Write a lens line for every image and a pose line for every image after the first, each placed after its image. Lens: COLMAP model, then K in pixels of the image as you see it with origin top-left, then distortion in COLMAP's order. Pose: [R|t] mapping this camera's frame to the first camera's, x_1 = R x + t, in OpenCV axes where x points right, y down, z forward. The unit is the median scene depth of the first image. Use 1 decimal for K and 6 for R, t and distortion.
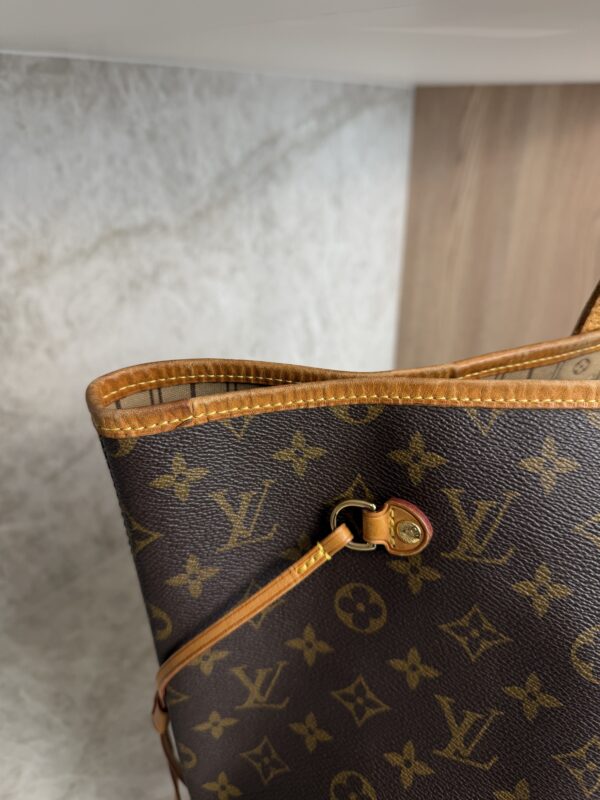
lens RADIAL K [[592.1, 0, 300.0], [0, 592.1, 400.0], [0, 0, 1]] dist [-0.034035, -0.004067]
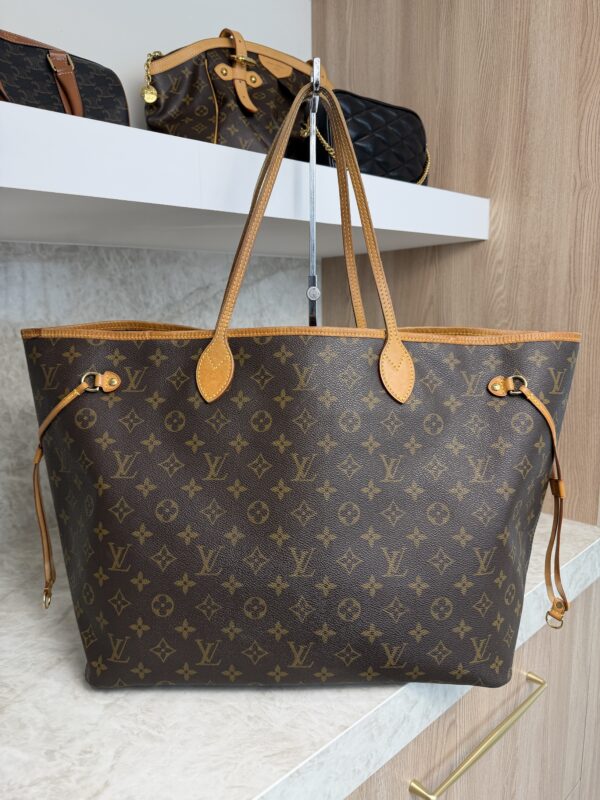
lens RADIAL K [[562.3, 0, 304.7], [0, 562.3, 405.7], [0, 0, 1]] dist [0.064474, -0.124711]
pose [[0.987465, 0.004974, -0.157761, 0.620873], [-0.046045, 0.965107, -0.257775, 0.389550], [0.150974, 0.261808, 0.953238, -0.571349]]
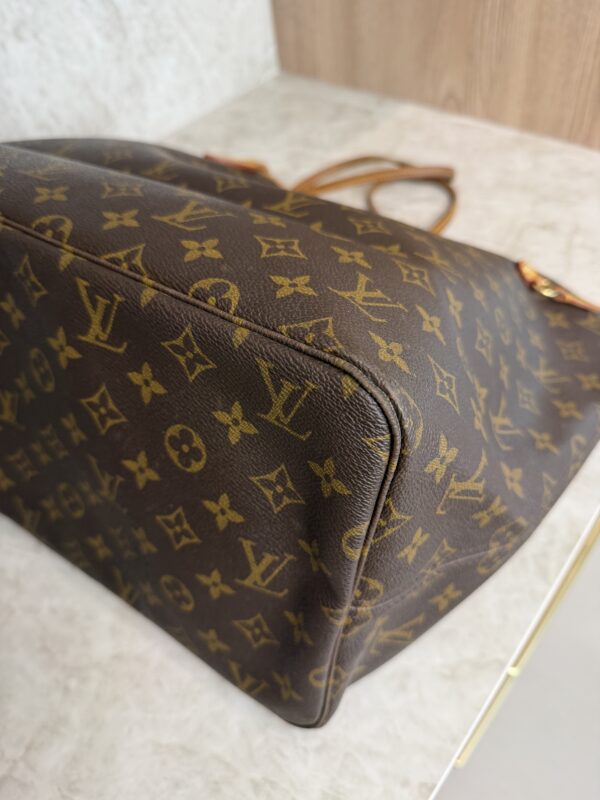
lens RADIAL K [[597.4, 0, 304.8], [0, 597.4, 401.2], [0, 0, 1]] dist [-0.037829, 0.002888]
pose [[0.994432, -0.041553, -0.096846, 0.497104], [0.077677, 0.910059, 0.407135, 0.109200], [0.071218, -0.412390, 0.908219, 0.106760]]
